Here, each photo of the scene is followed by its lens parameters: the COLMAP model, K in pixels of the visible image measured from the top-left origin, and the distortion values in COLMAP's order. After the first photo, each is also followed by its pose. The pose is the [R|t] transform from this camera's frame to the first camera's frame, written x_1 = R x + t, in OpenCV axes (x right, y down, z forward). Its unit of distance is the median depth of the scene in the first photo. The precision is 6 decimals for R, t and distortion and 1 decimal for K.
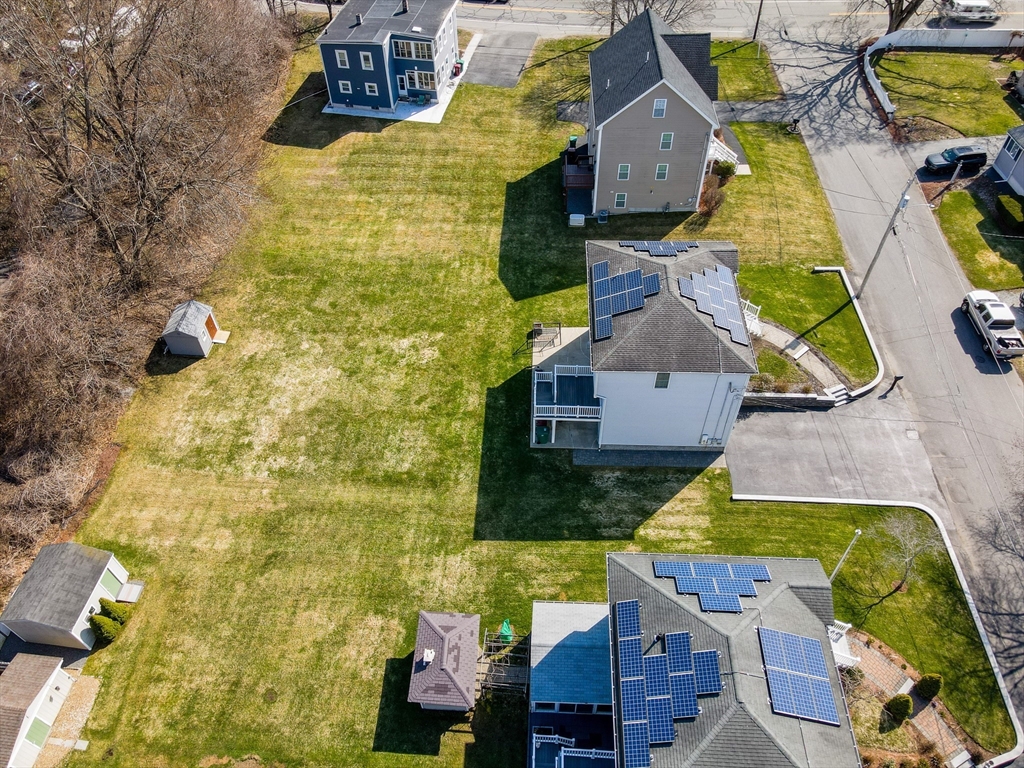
lens RADIAL K [[749.1, 0, 505.5], [0, 749.1, 380.6], [0, 0, 1]] dist [0.016582, 0.007697]
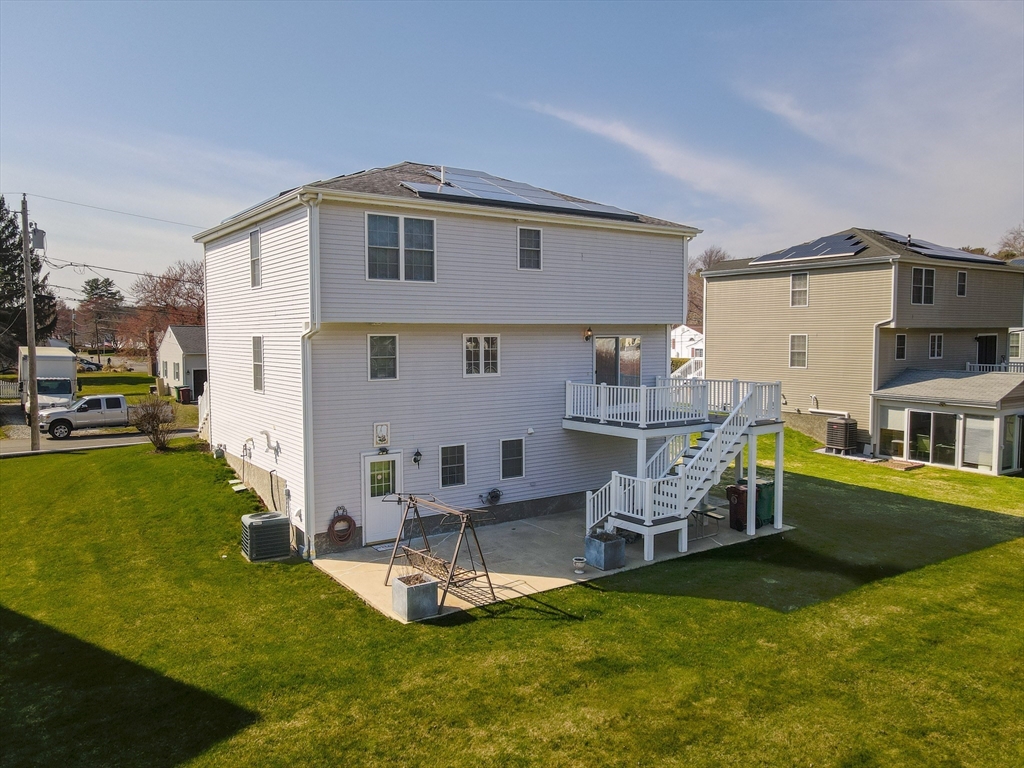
lens RADIAL K [[749.1, 0, 505.5], [0, 749.1, 380.6], [0, 0, 1]] dist [0.016582, 0.007697]
pose [[-0.602780, -0.027533, 0.797433, -0.176905], [0.608350, 0.630825, 0.481633, -0.229200], [-0.516301, 0.775437, -0.363498, 1.110884]]
